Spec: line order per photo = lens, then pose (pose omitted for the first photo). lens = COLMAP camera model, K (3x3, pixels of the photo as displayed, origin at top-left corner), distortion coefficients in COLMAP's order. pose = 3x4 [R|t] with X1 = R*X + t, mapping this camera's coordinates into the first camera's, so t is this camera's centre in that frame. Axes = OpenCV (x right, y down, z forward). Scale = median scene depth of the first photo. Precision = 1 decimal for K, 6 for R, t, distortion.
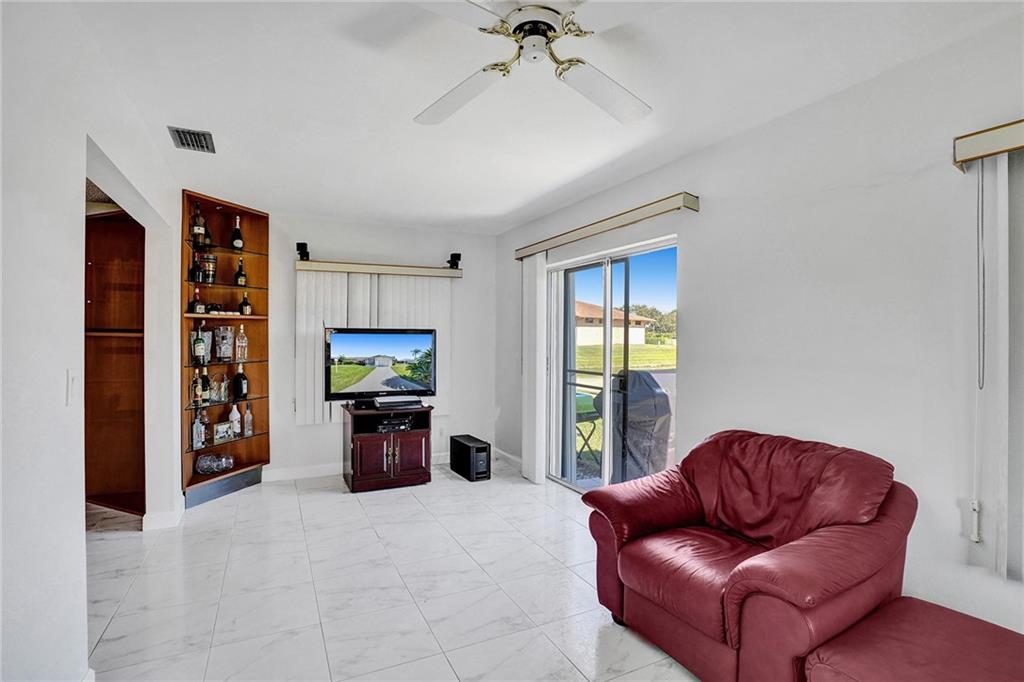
lens RADIAL K [[486.4, 0, 515.2], [0, 486.4, 338.3], [0, 0, 1]] dist [-0.050363, 0.018282]
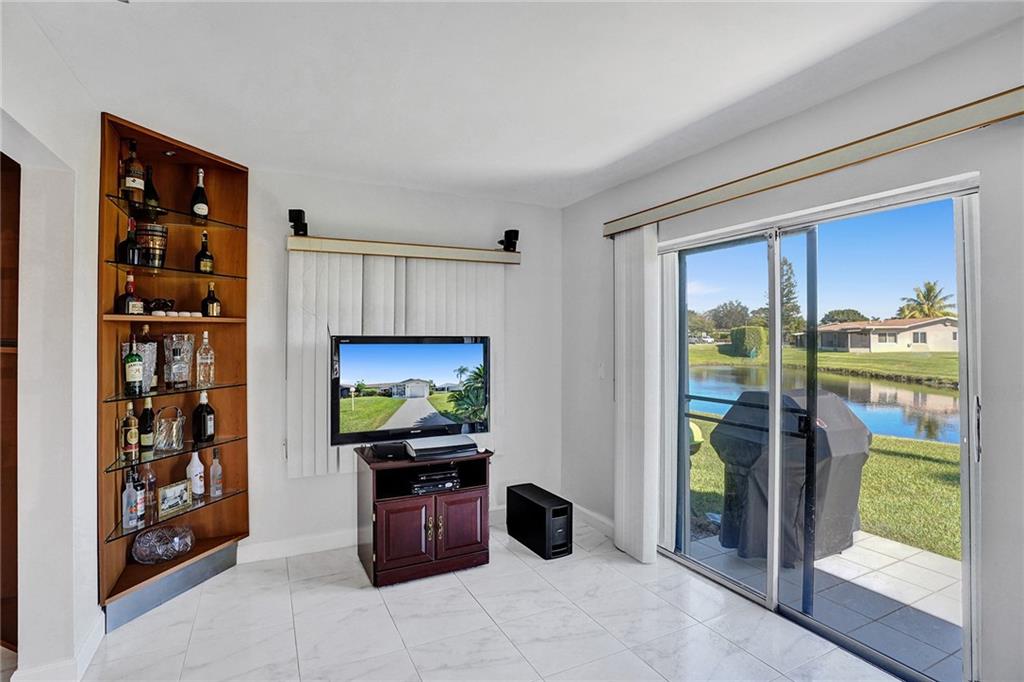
lens RADIAL K [[487.1, 0, 517.7], [0, 487.1, 333.9], [0, 0, 1]] dist [-0.060235, 0.021925]
pose [[0.999894, -0.002500, 0.014343, -0.146516], [0.002651, 0.999942, -0.010474, -0.016550], [-0.014316, 0.010511, 0.999842, 0.331396]]
